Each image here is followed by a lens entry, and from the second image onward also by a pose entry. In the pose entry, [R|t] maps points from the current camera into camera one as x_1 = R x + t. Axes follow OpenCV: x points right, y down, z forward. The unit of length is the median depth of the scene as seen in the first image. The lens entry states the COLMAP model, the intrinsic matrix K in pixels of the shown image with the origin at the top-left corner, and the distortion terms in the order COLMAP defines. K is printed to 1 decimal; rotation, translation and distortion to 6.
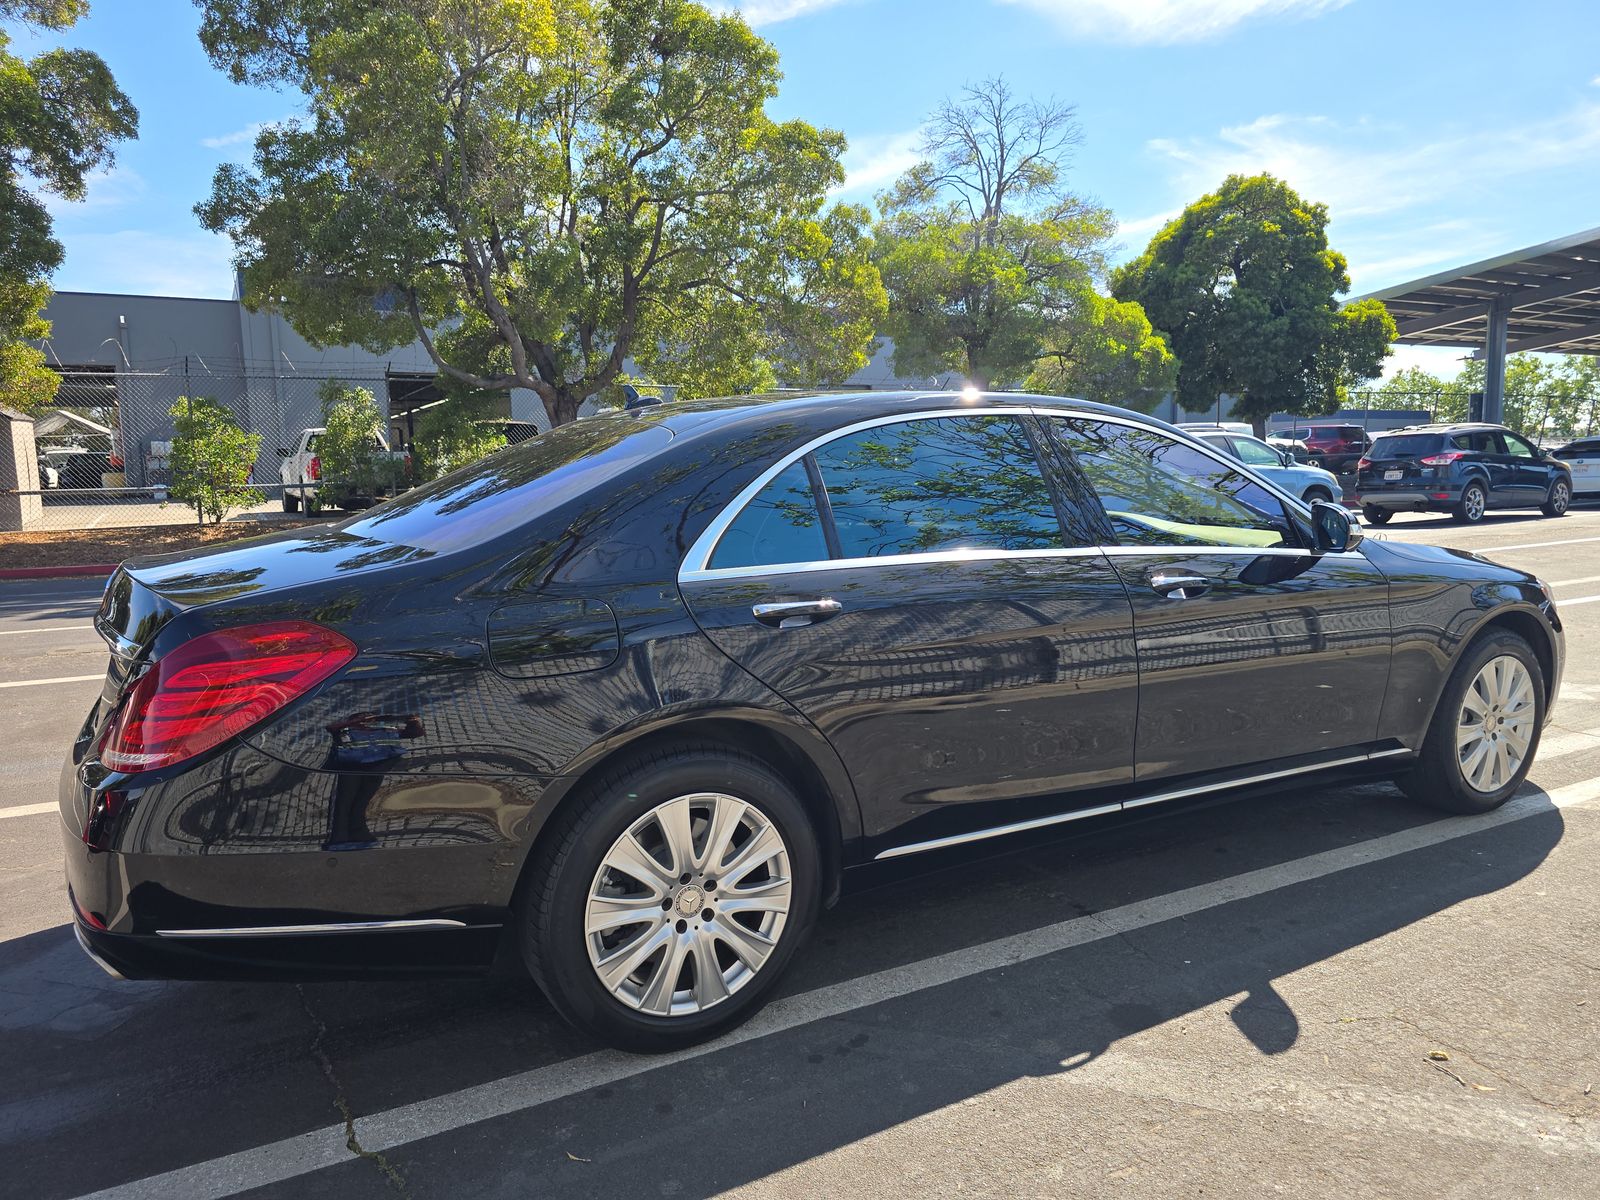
lens RADIAL K [[1086.3, 0, 800.0], [0, 1086.3, 600.0], [0, 0, 1]] dist [-0.003115, -0.003397]
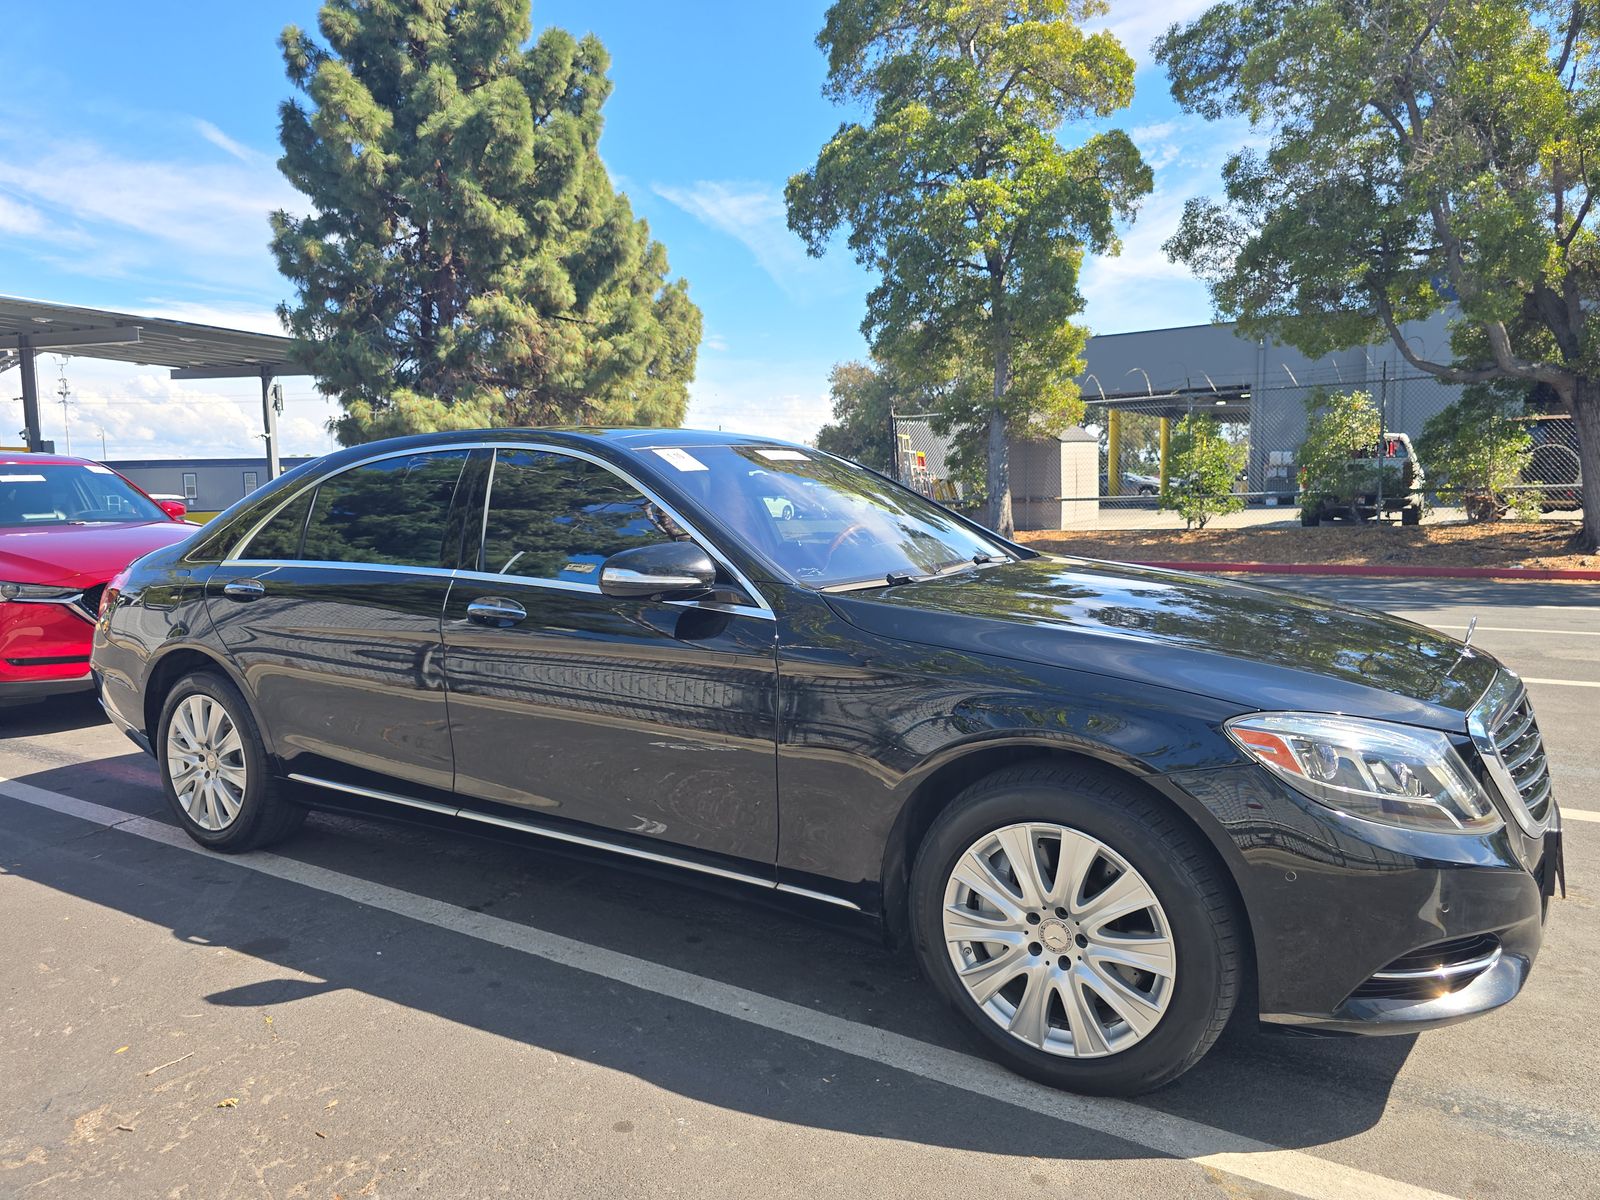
lens RADIAL K [[1092.9, 0, 796.6], [0, 1092.9, 589.5], [0, 0, 1]] dist [-0.001499, -0.003383]
pose [[0.469367, 0.073013, -0.879980, 0.614905], [-0.085446, 0.995654, 0.037035, -0.042344], [0.878859, 0.057807, 0.473566, 0.344968]]
